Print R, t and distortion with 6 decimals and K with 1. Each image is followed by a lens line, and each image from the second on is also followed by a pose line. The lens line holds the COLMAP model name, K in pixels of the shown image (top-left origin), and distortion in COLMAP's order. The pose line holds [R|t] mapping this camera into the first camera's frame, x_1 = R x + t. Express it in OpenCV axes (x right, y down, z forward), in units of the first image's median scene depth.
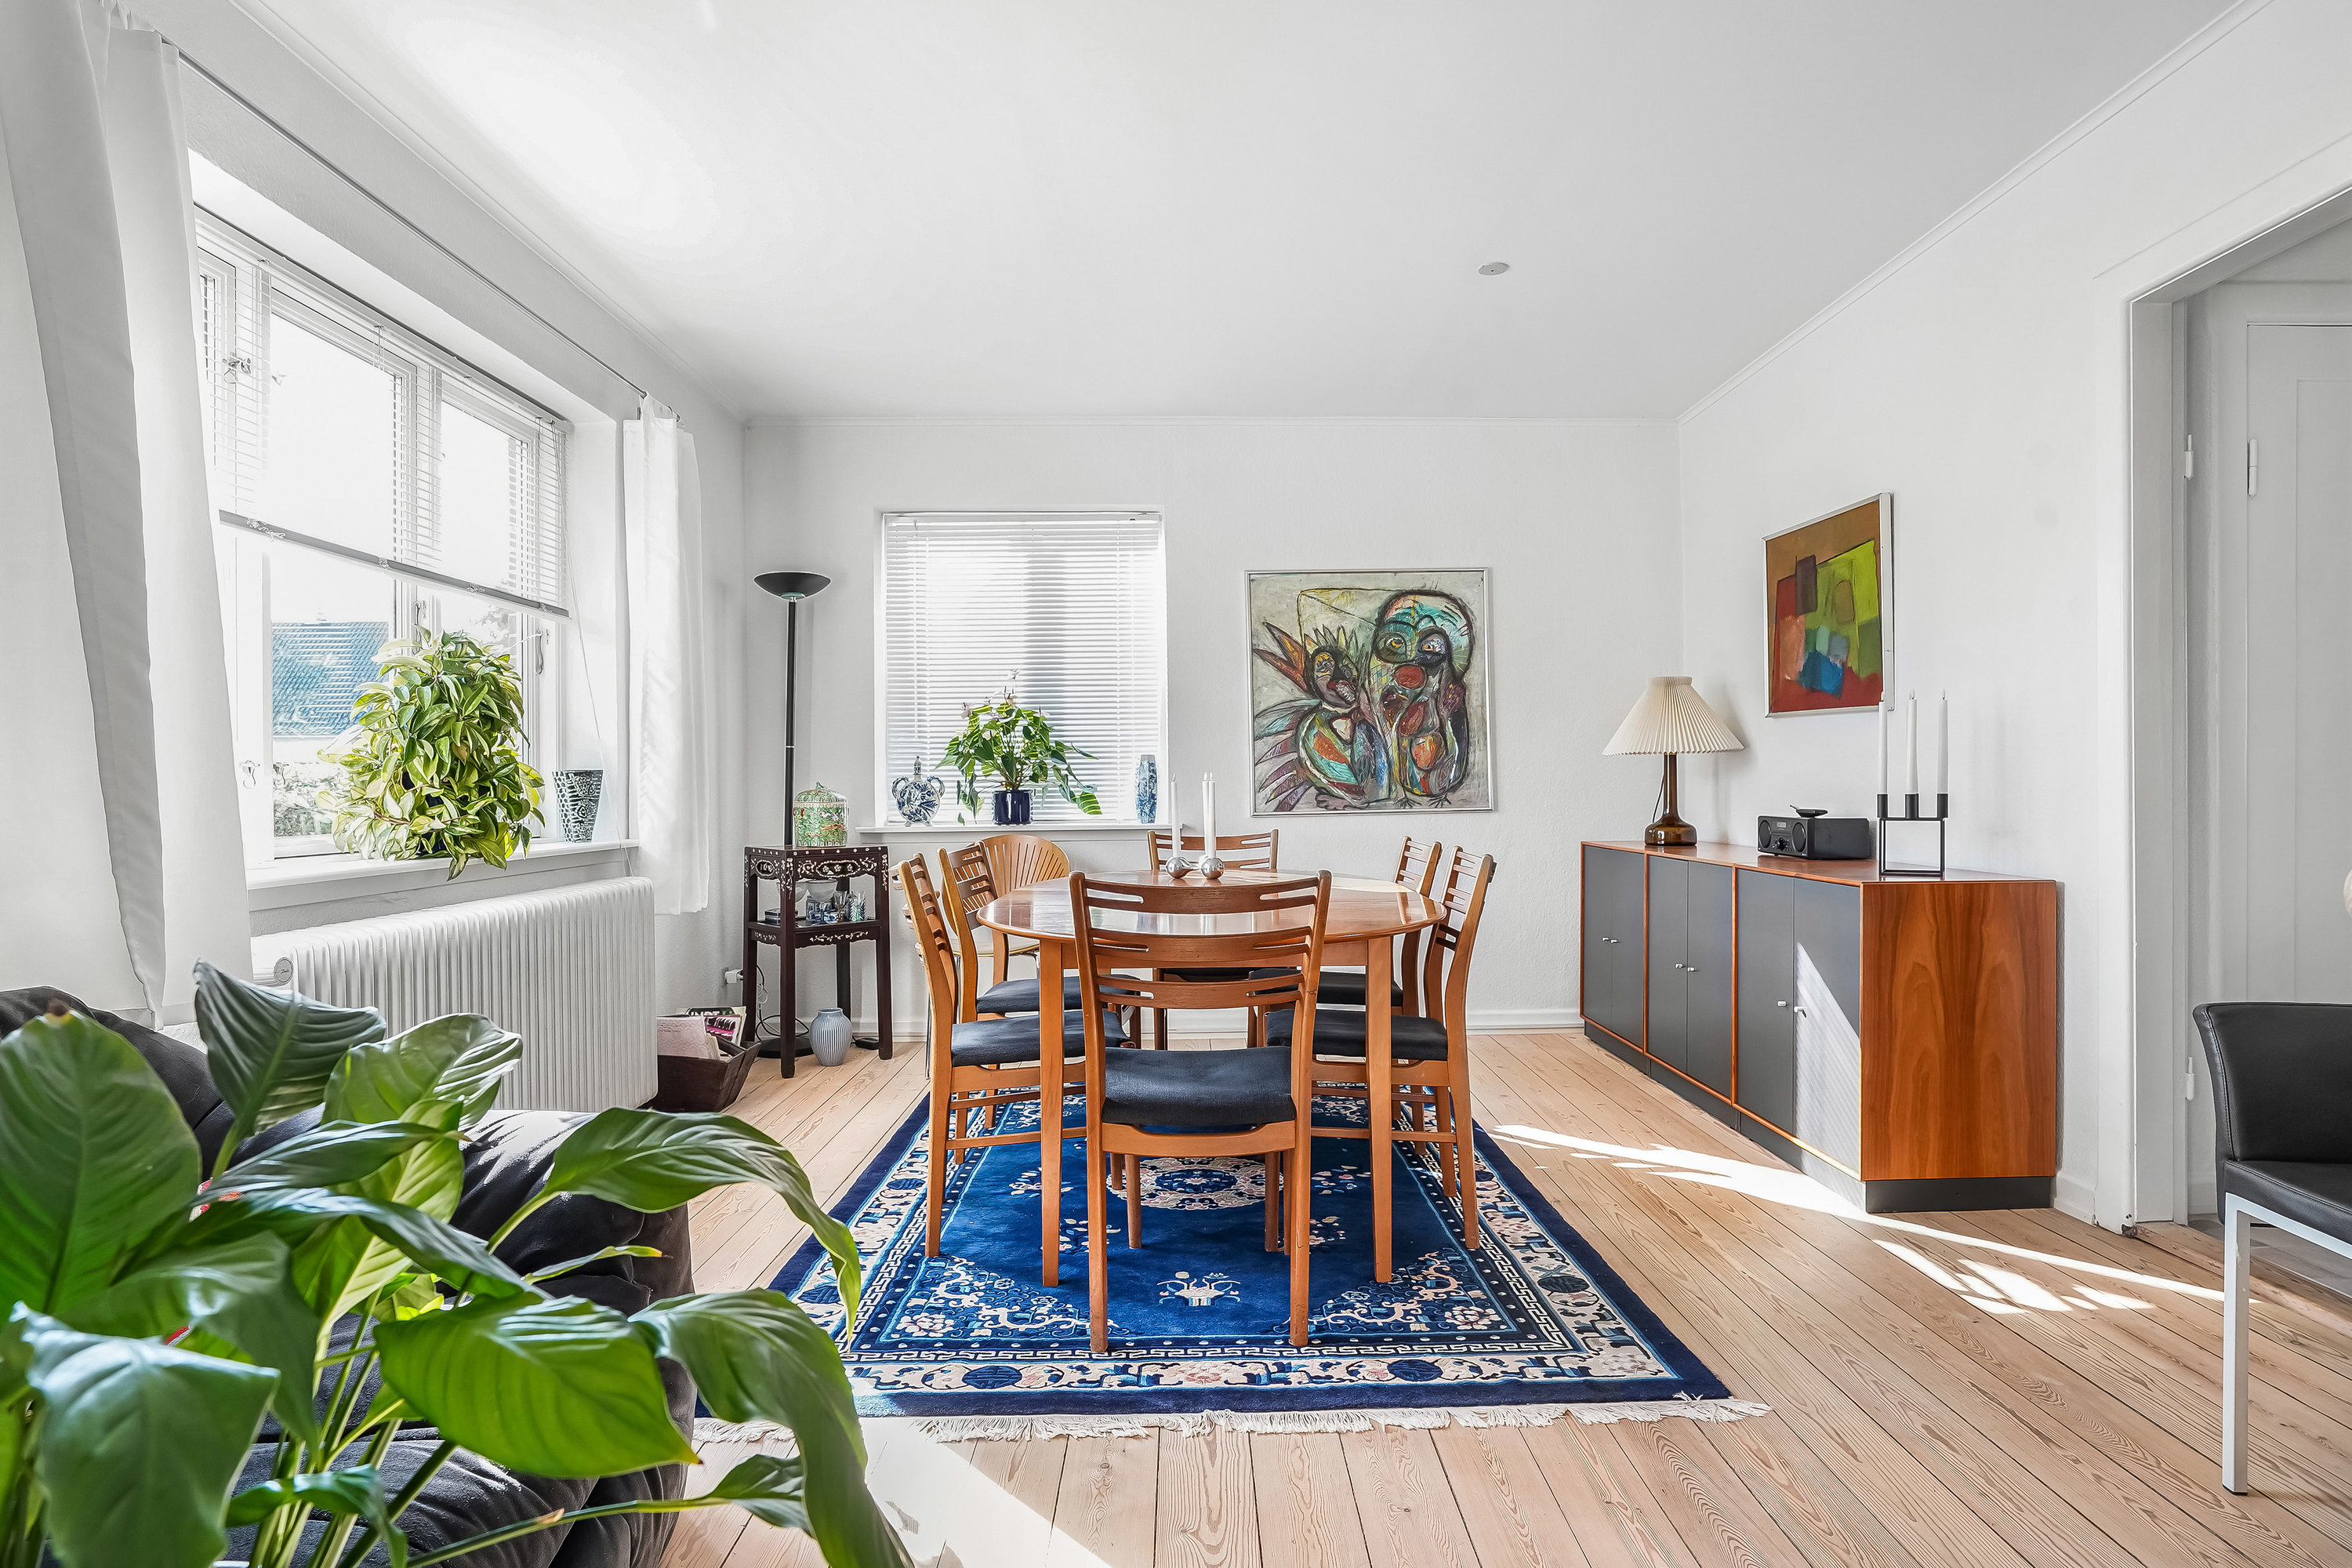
lens RADIAL K [[1245.7, 0, 1188.2], [0, 1245.7, 793.5], [0, 0, 1]] dist [-0.030134, -0.001702]
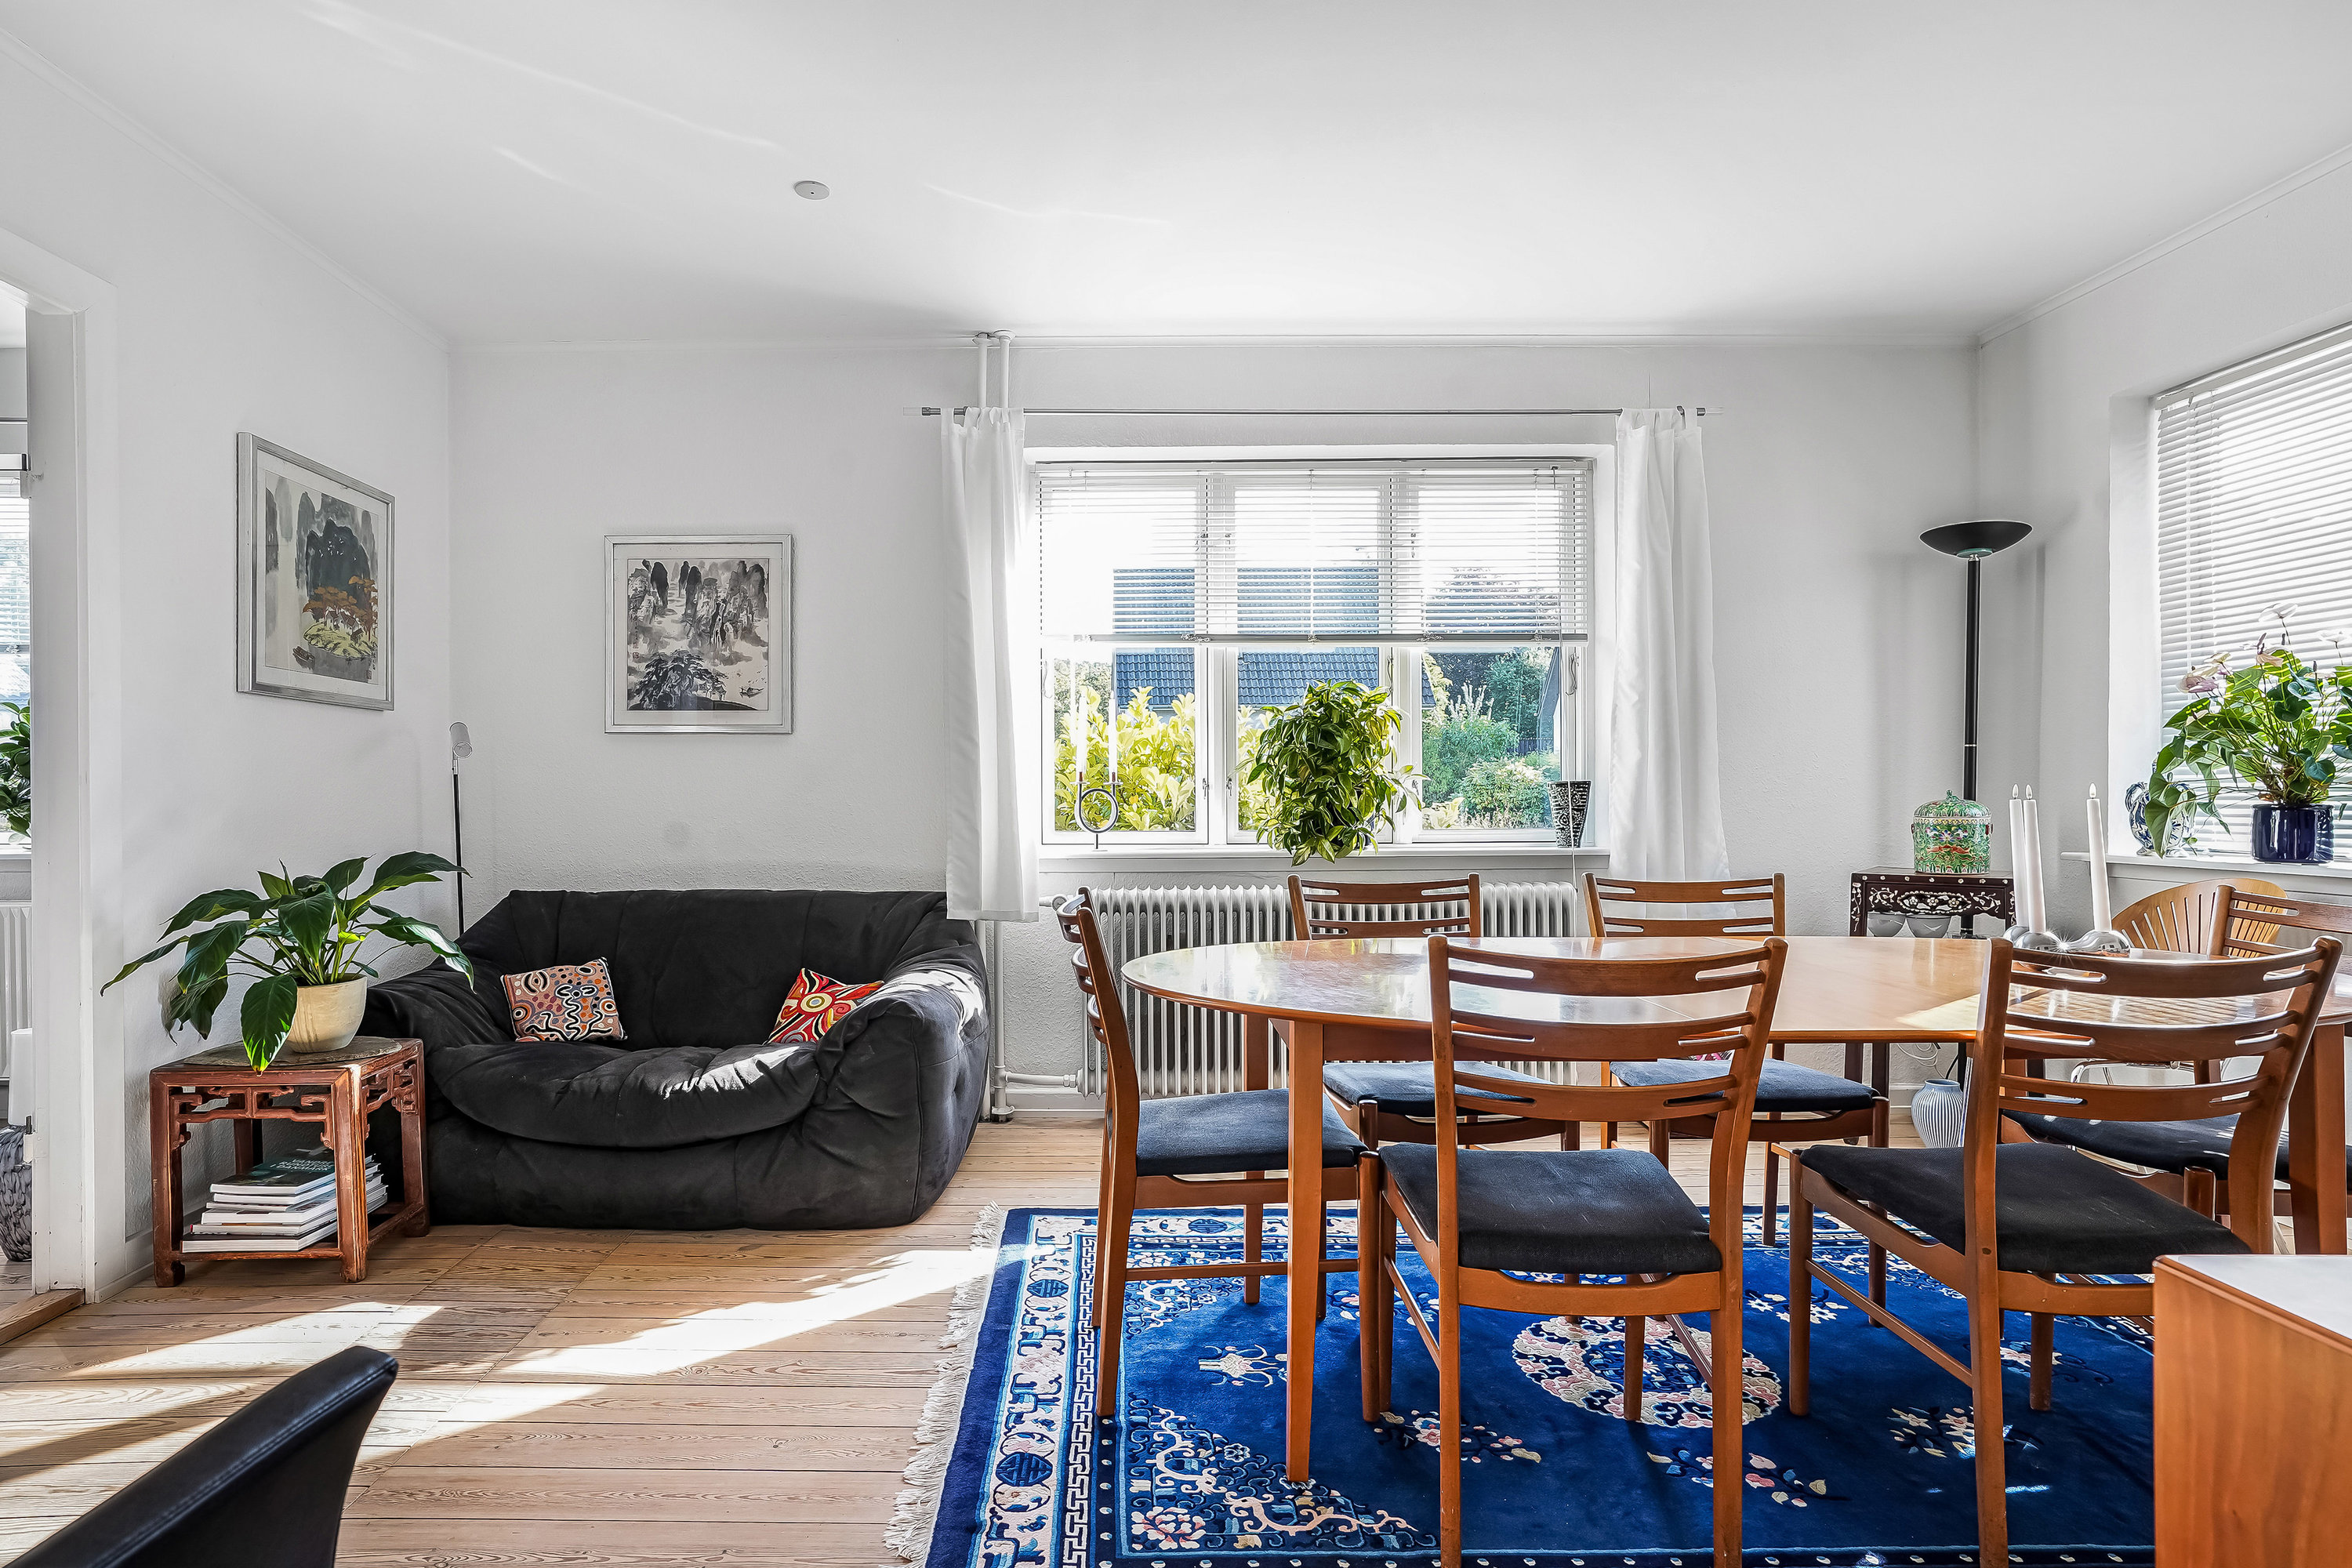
lens RADIAL K [[1291.3, 0, 1163.5], [0, 1291.3, 792.7], [0, 0, 1]] dist [-0.015575, 0.000677]
pose [[0.007306, 0.003906, -0.999966, 0.755756], [-0.000820, 0.999992, 0.003900, -0.015916], [0.999973, 0.000791, 0.007309, 0.748094]]
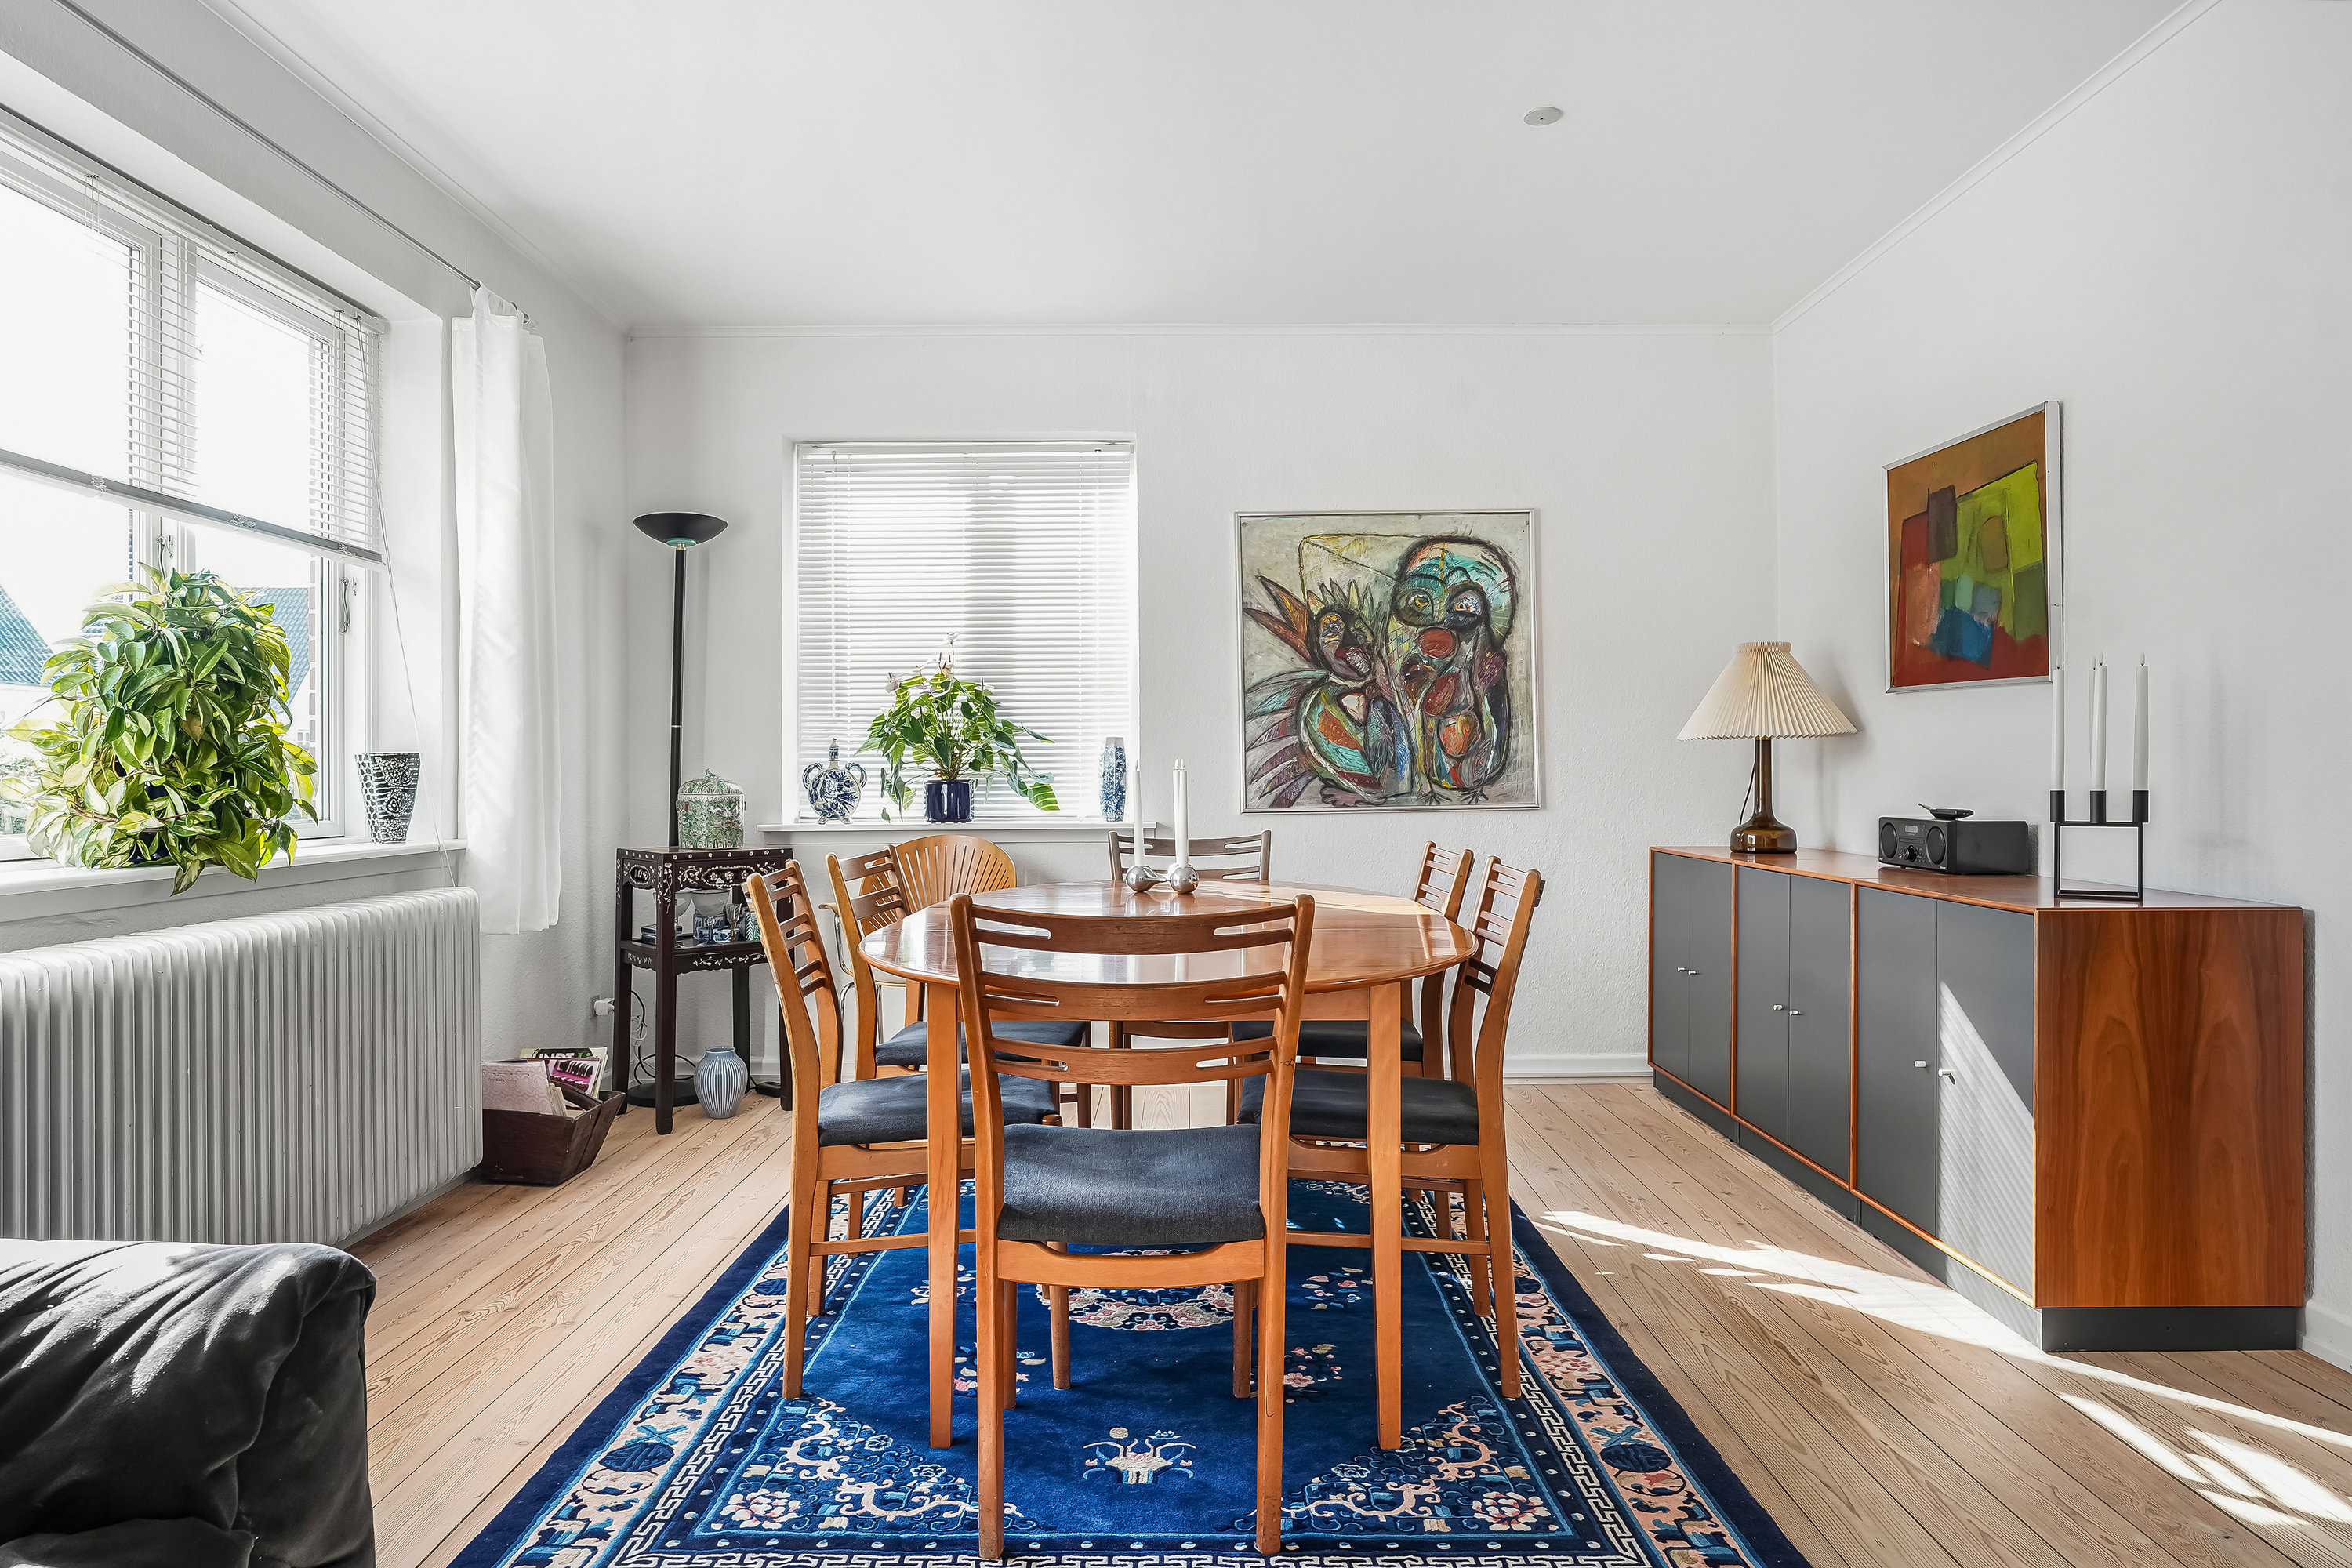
lens RADIAL K [[1404.2, 0, 1156.3], [0, 1404.2, 775.4], [0, 0, 1]] dist [-0.024265, 0.009574]
pose [[0.999641, 0.004297, -0.026441, 0.031463], [-0.004461, 0.999971, -0.006149, -0.001264], [0.026413, 0.006265, 0.999631, 0.131366]]
